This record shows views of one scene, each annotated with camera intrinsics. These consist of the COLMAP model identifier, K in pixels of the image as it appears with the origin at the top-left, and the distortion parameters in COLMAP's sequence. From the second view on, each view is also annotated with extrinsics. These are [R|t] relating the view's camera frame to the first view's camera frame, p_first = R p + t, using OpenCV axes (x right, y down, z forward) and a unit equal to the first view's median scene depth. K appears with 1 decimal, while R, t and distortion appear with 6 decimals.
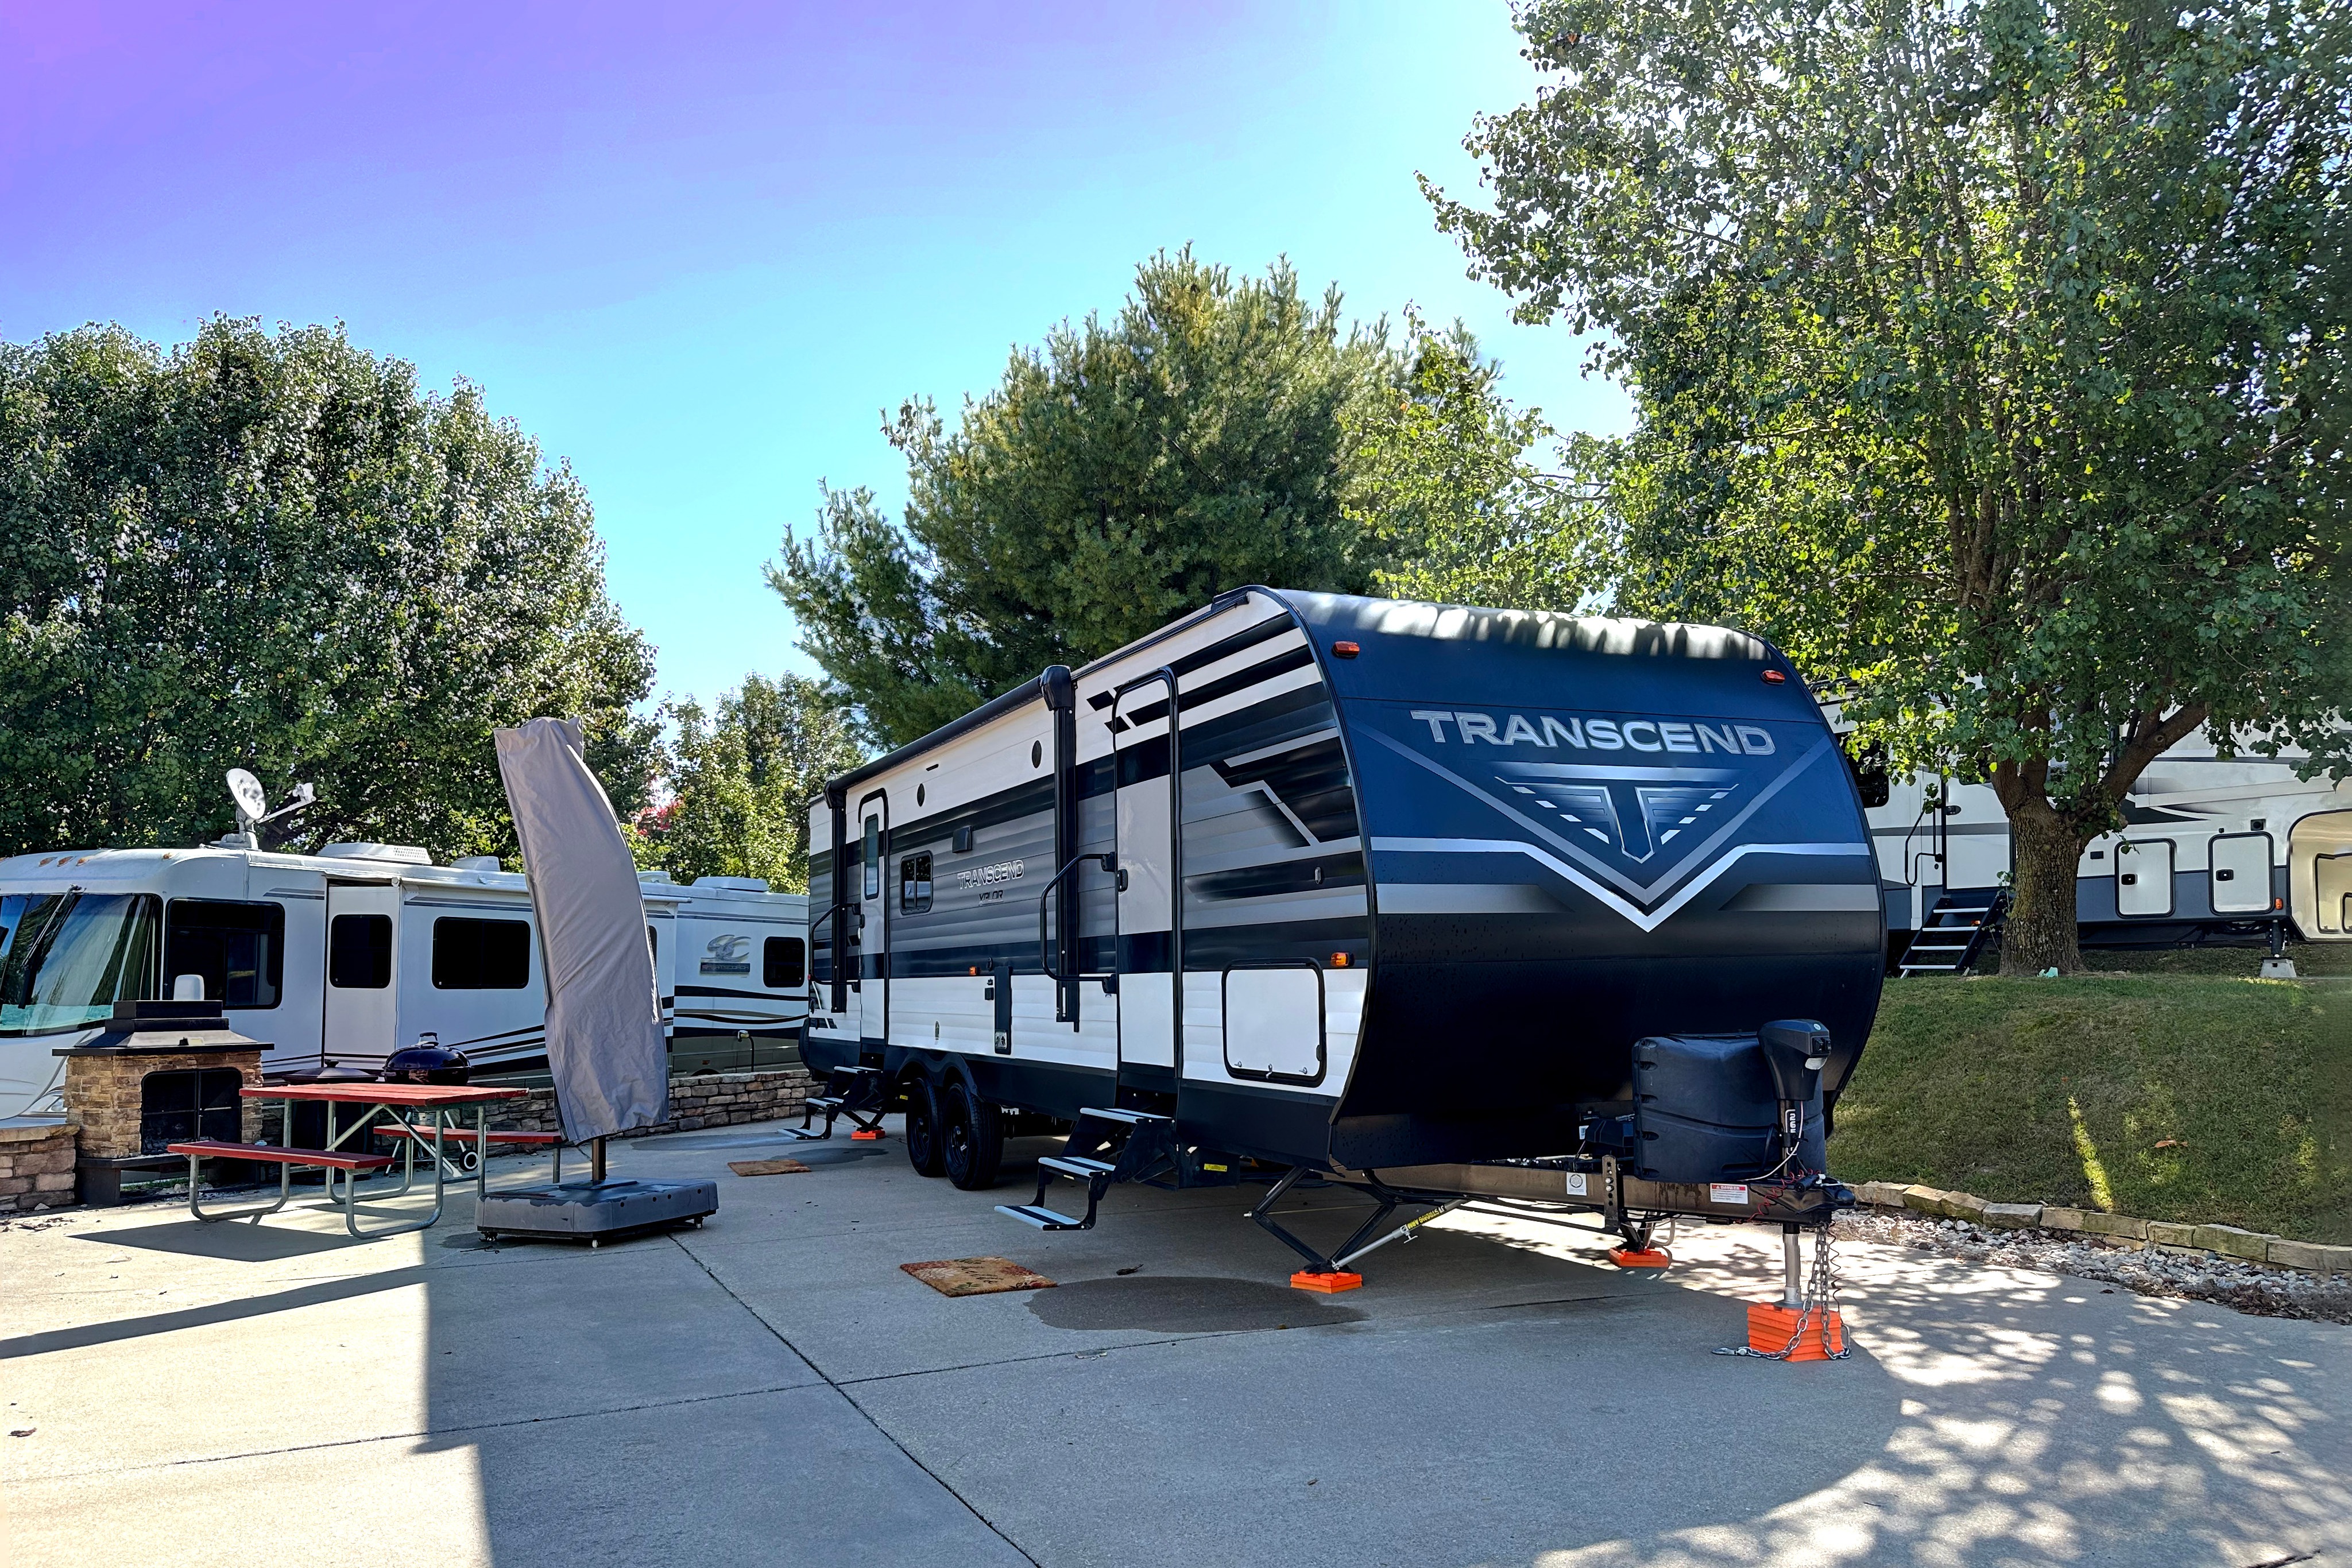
lens RADIAL K [[1642.4, 0, 1125.6], [0, 1642.4, 903.0], [0, 0, 1]] dist [0.080626, -0.091338]
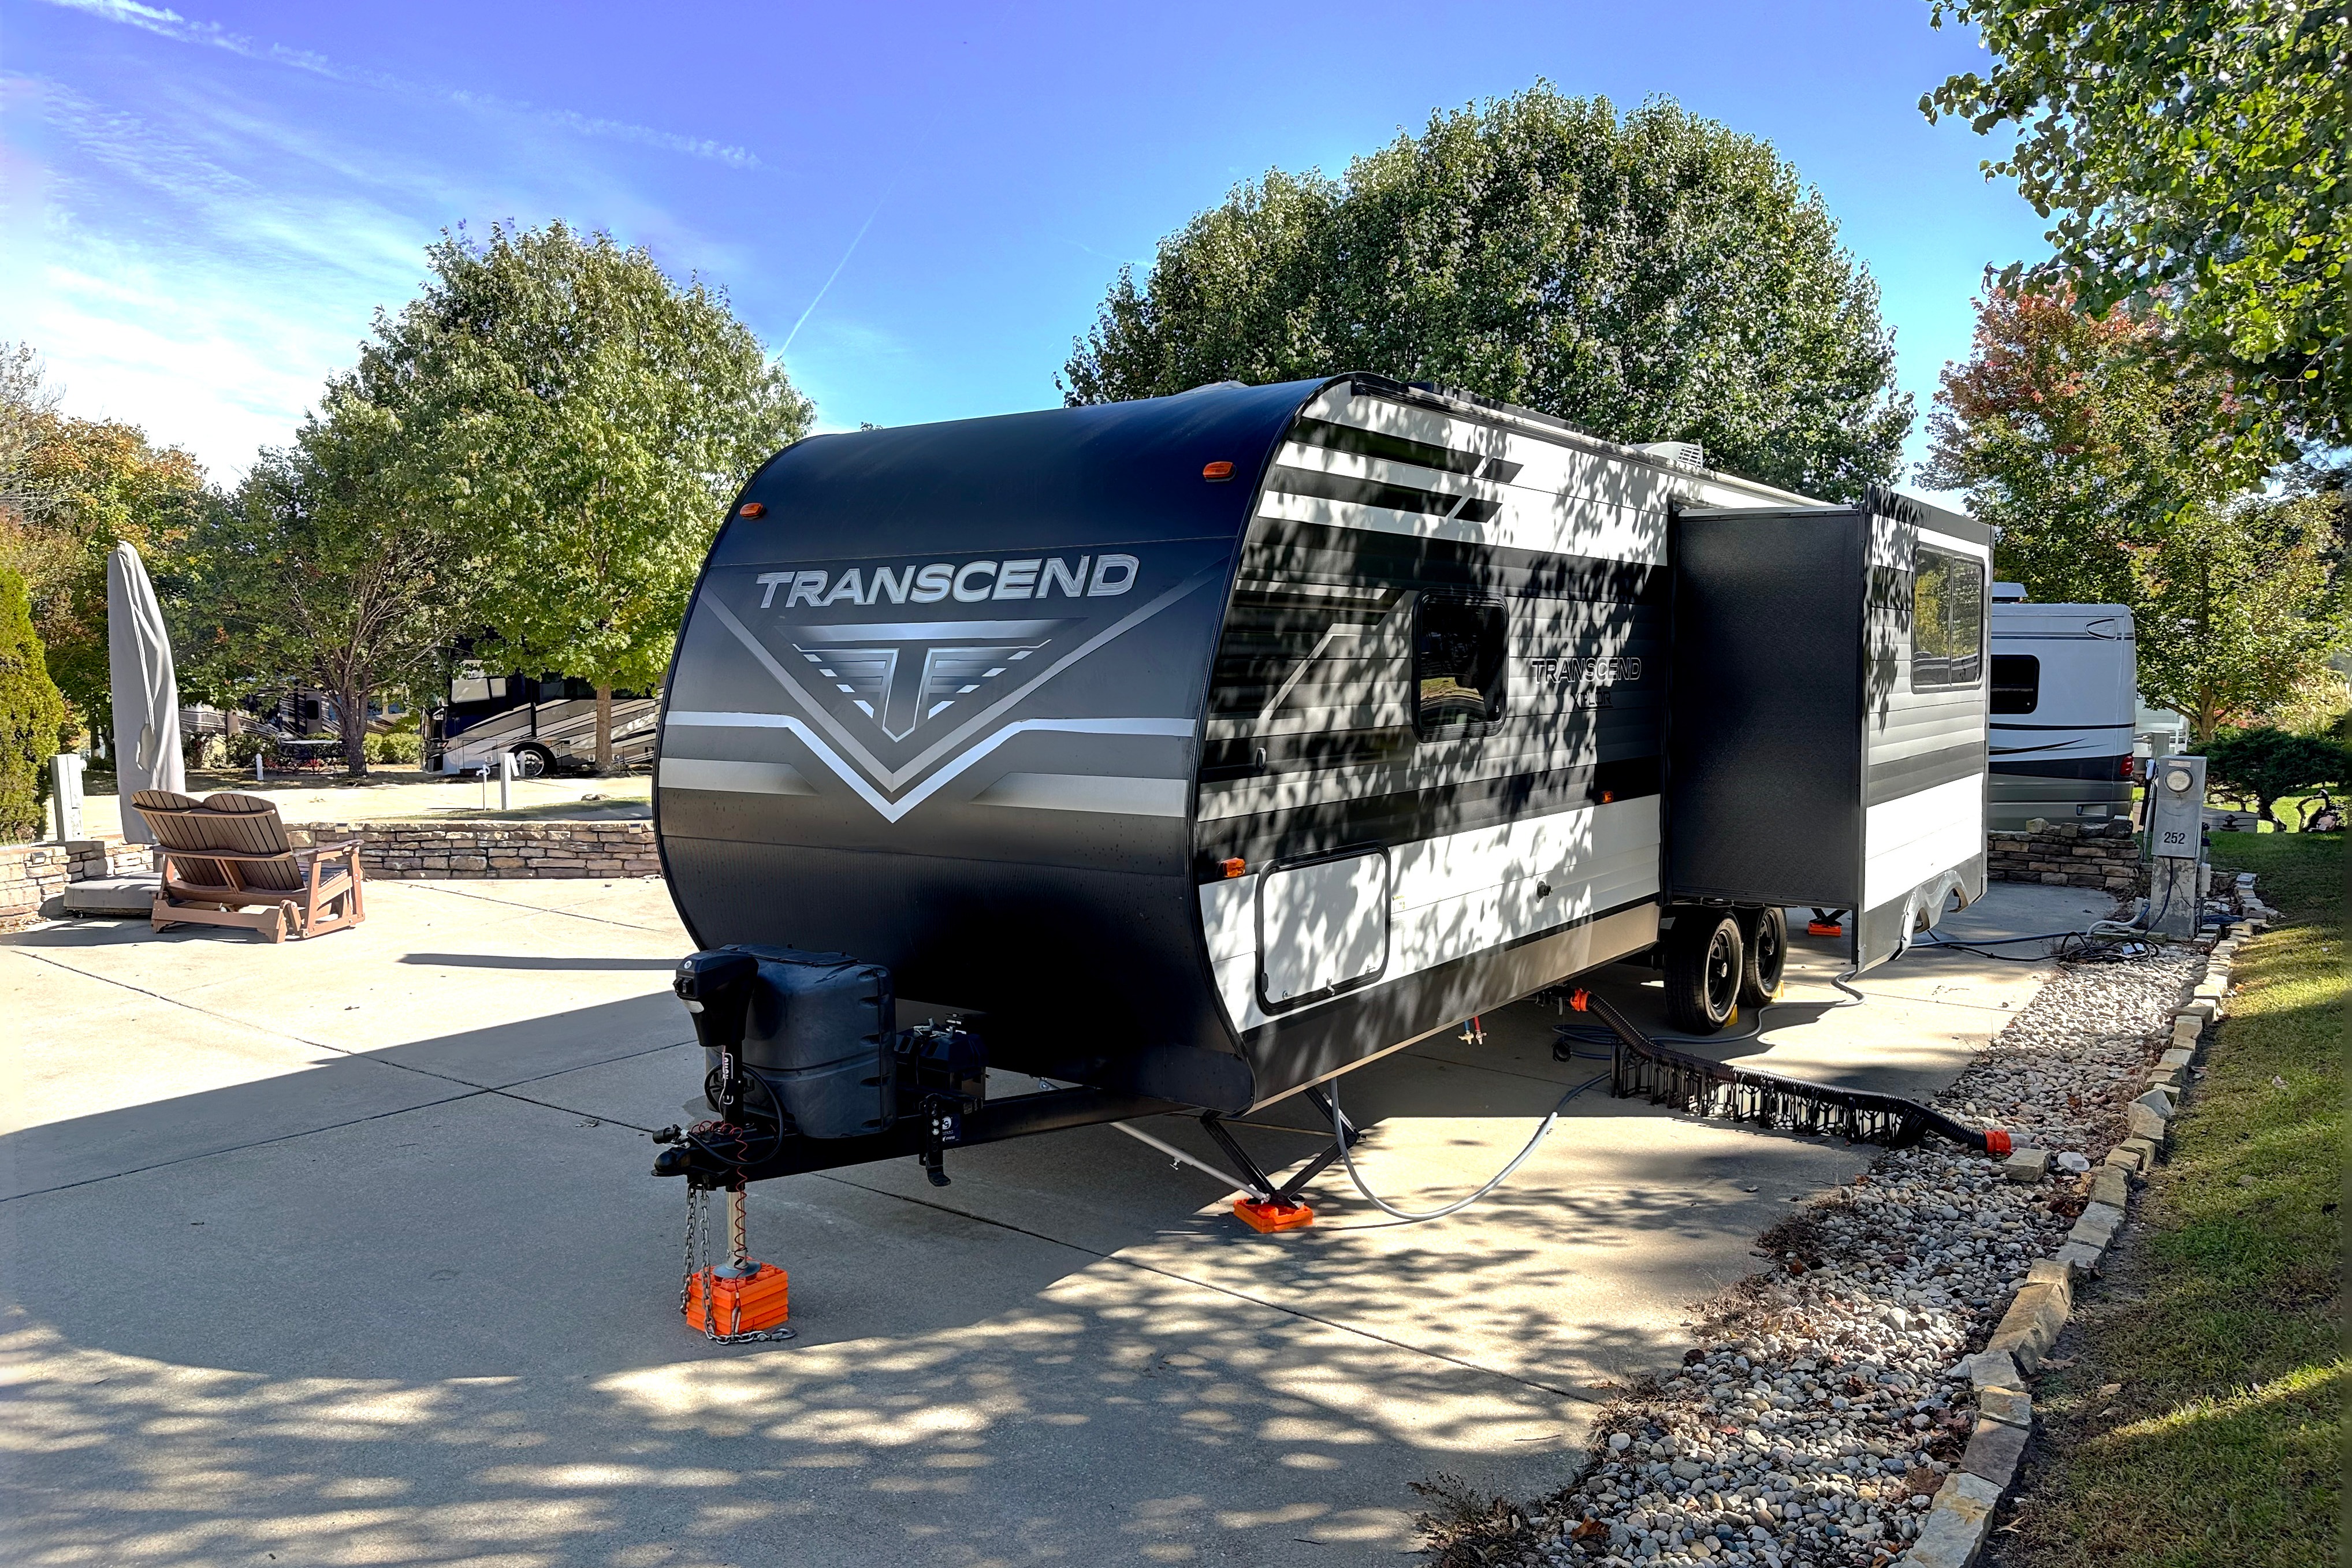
lens RADIAL K [[1629.3, 0, 1176.0], [0, 1629.3, 784.0], [0, 0, 1]] dist [-0.009589, -0.006571]
pose [[0.516751, 0.079739, -0.852415, 0.954052], [0.029268, 0.993426, 0.110672, -0.079052], [0.855636, -0.082138, 0.511020, 0.602278]]
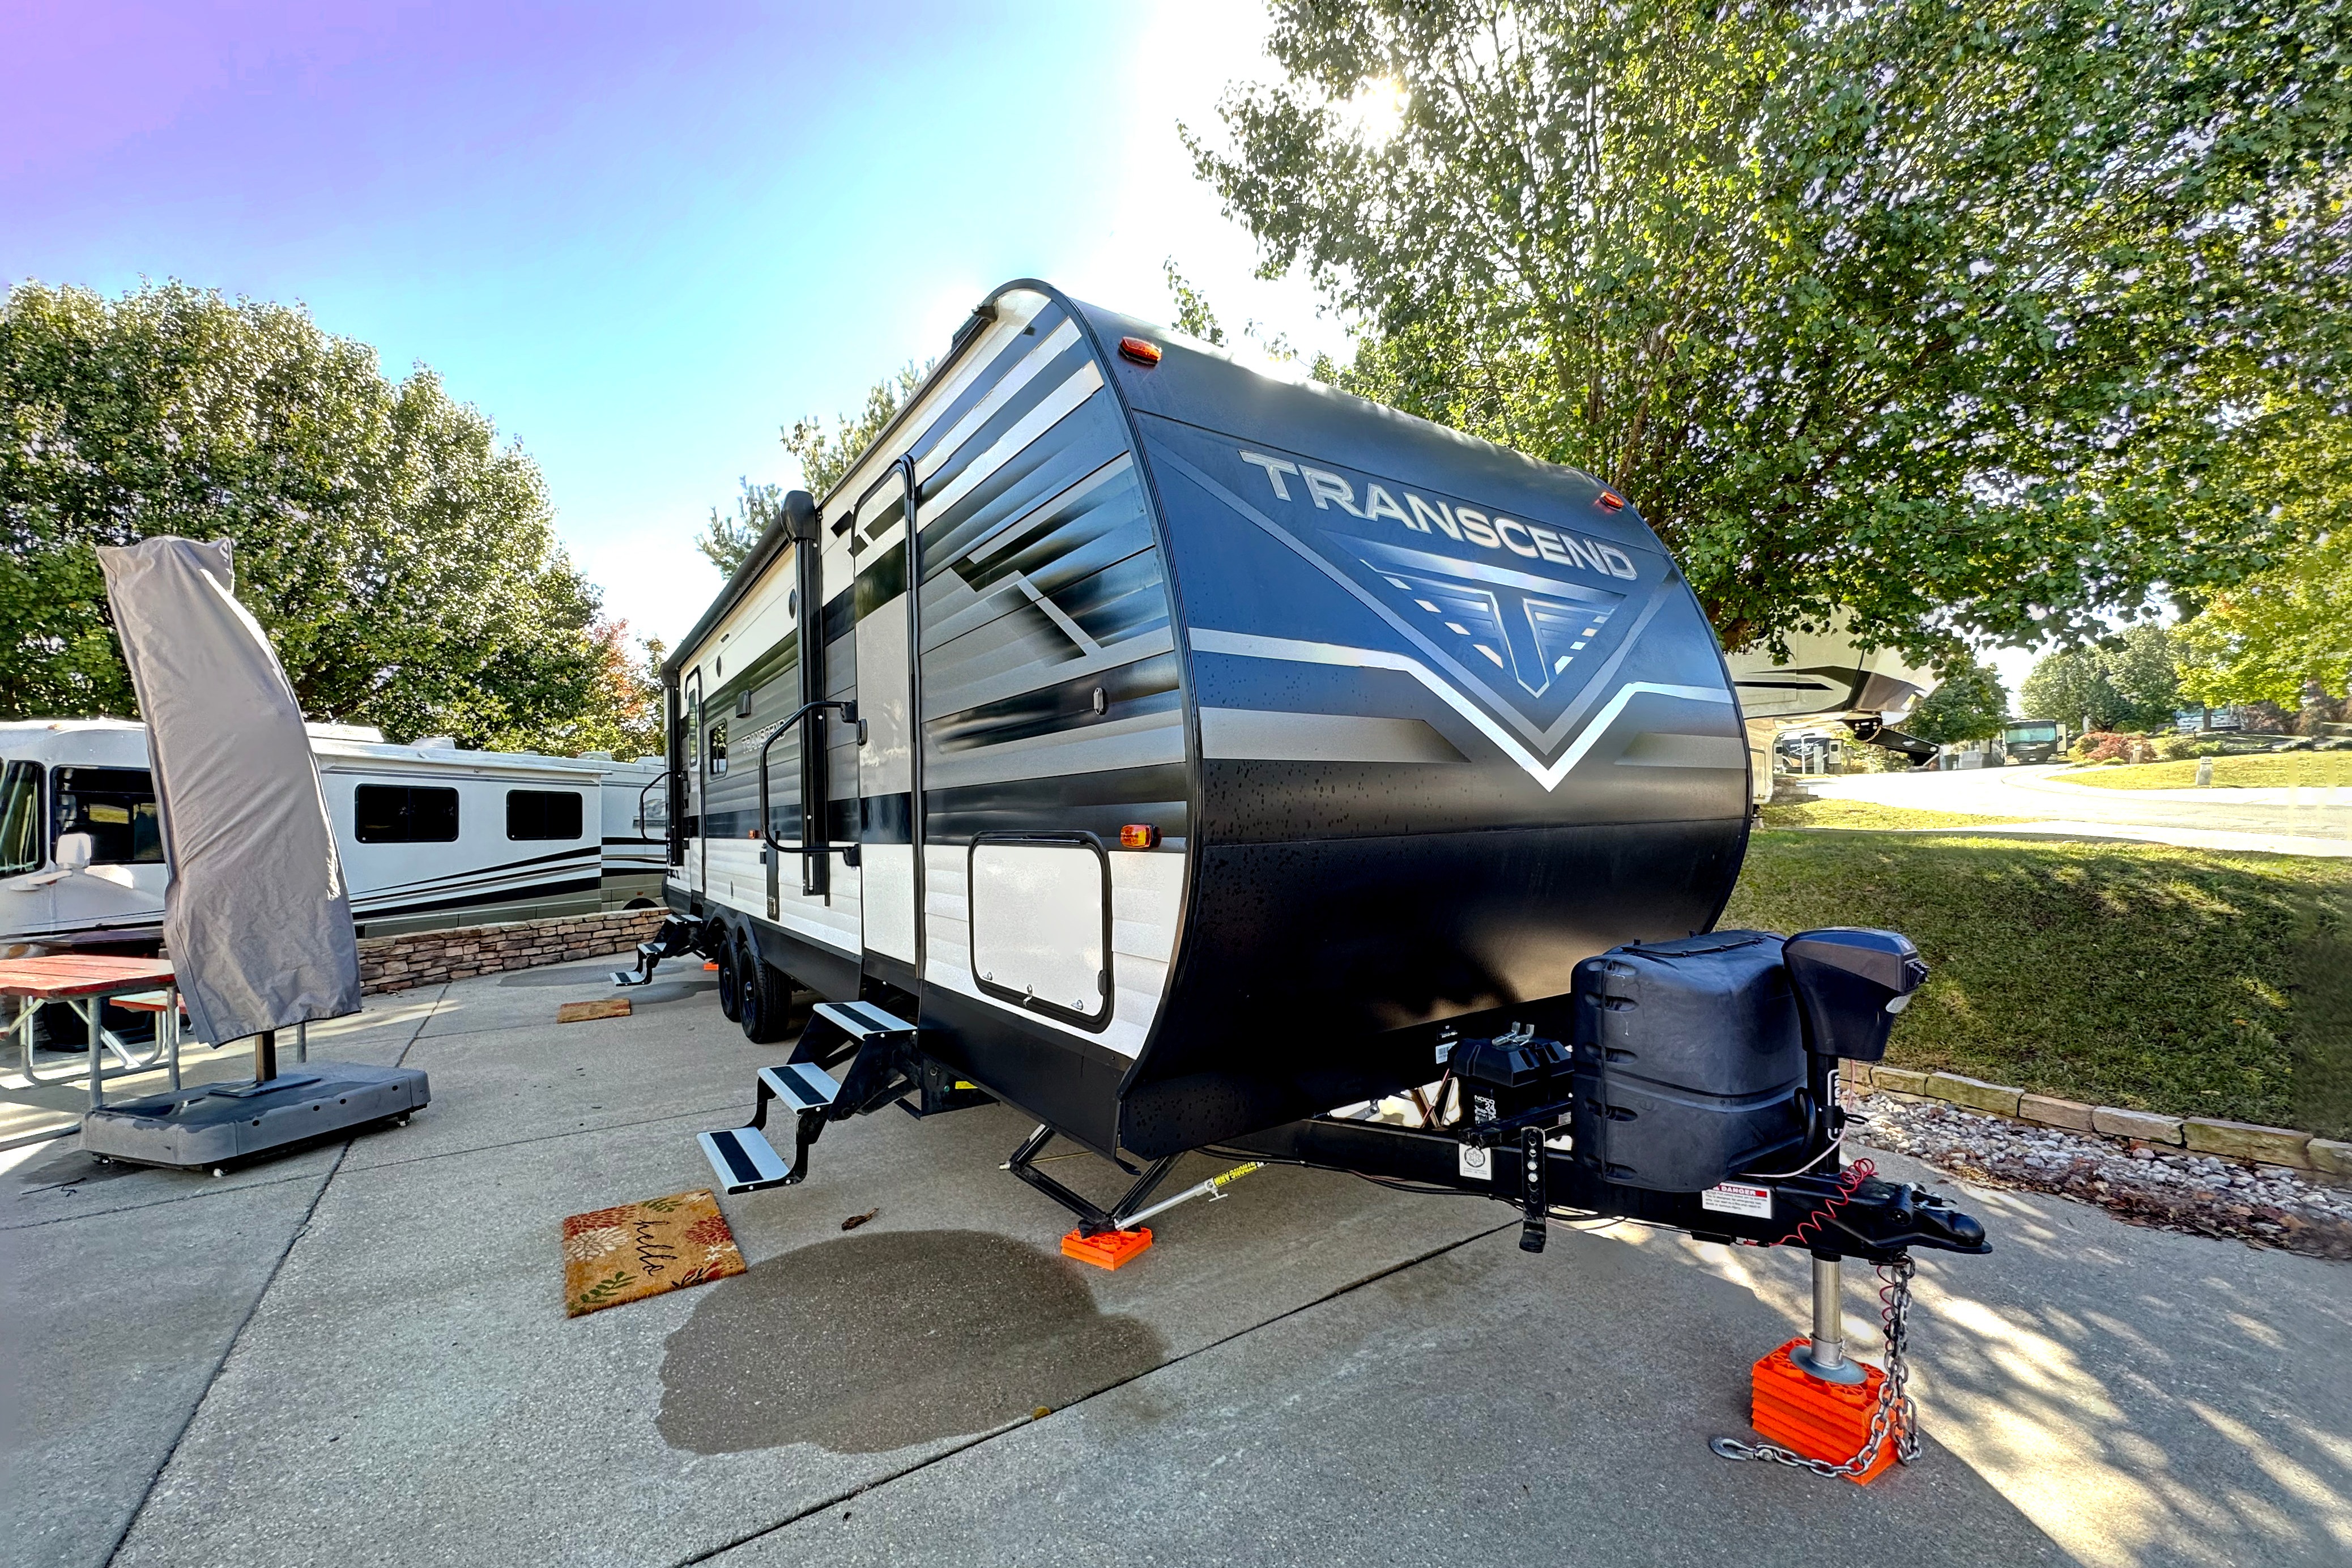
lens RADIAL K [[923.6, 0, 1175.5], [0, 923.6, 850.4], [0, 0, 1]] dist [0.001502, 0.000054]
pose [[0.978495, -0.010711, 0.205992, 0.061256], [-0.004414, 0.997335, 0.072827, 0.012323], [-0.206224, -0.072170, 0.975840, 0.546794]]
